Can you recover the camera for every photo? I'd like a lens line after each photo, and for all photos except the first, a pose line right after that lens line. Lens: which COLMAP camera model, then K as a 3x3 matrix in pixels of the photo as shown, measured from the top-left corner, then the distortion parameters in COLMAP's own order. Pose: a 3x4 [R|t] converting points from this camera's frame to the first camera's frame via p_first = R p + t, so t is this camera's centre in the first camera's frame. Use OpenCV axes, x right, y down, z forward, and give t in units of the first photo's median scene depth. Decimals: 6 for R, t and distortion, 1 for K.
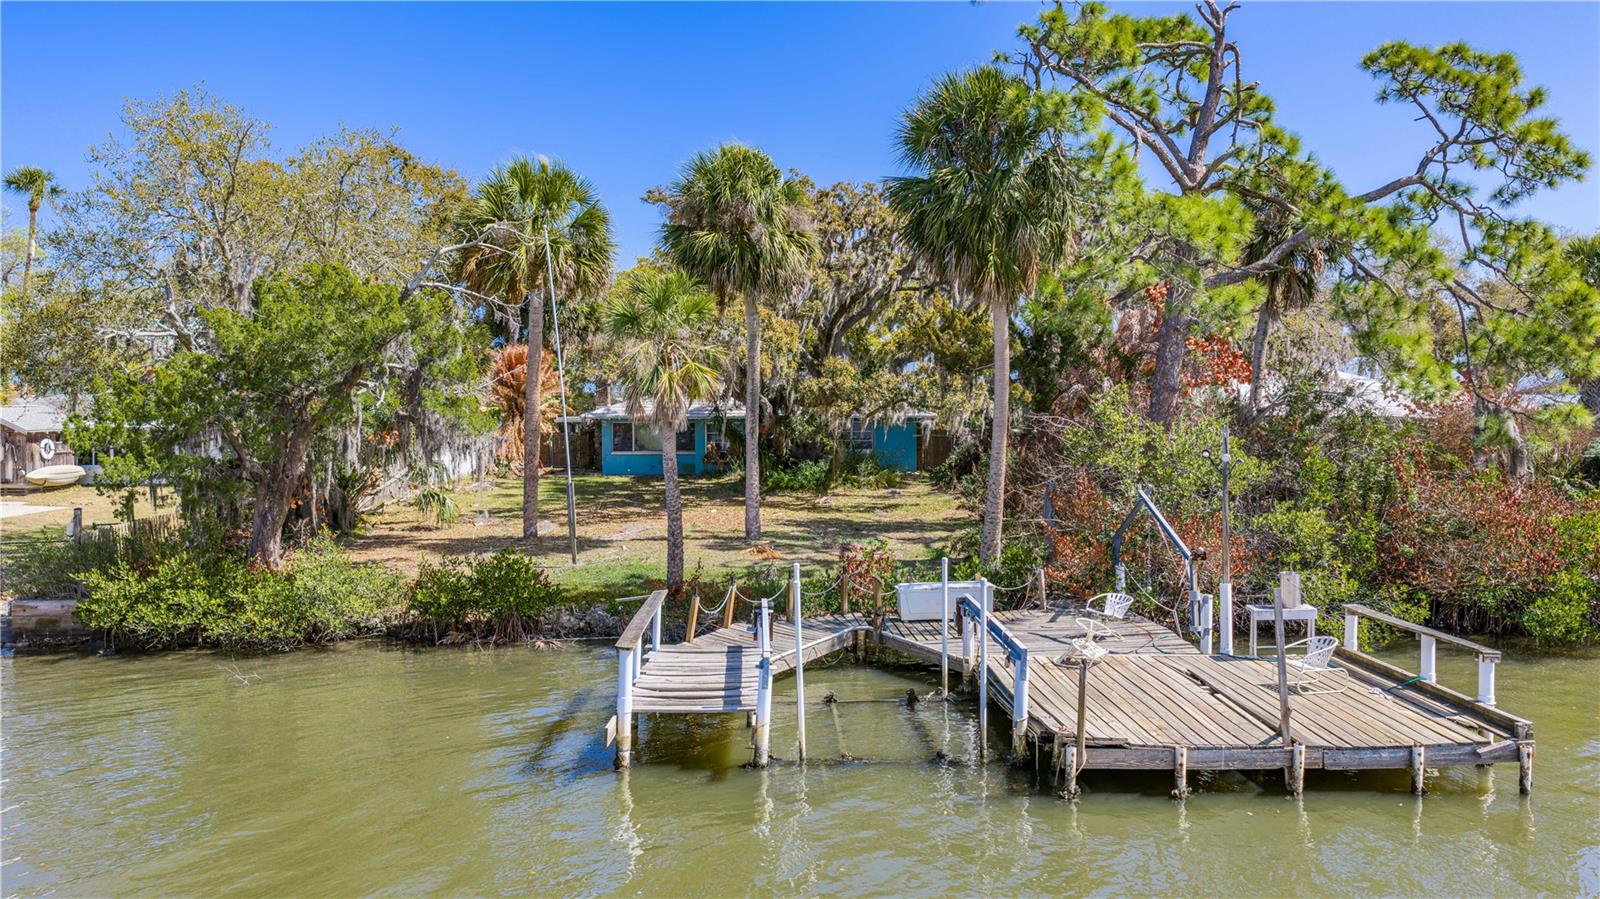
lens RADIAL K [[1362.9, 0, 800.0], [0, 1362.9, 449.5], [0, 0, 1]] dist [0.002031, 0.001701]
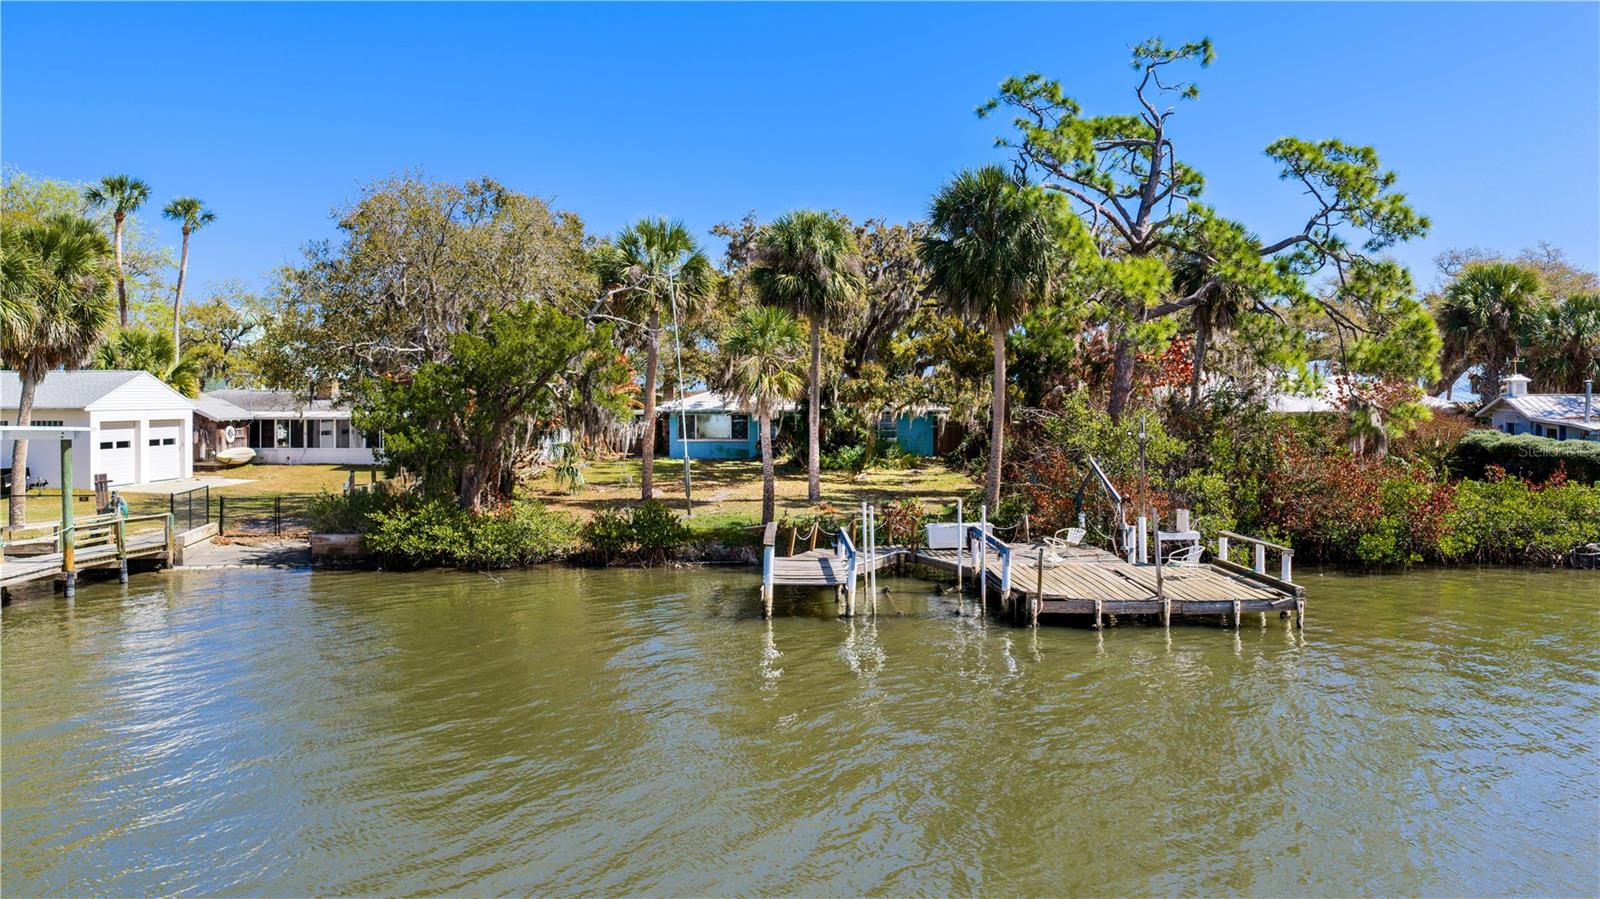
lens RADIAL K [[1362.9, 0, 800.0], [0, 1362.9, 449.5], [0, 0, 1]] dist [0.002031, 0.001701]
pose [[0.999971, 0.003545, -0.006695, -0.045191], [-0.003525, 0.999989, 0.003040, 0.012817], [0.006706, -0.003017, 0.999973, -0.379764]]
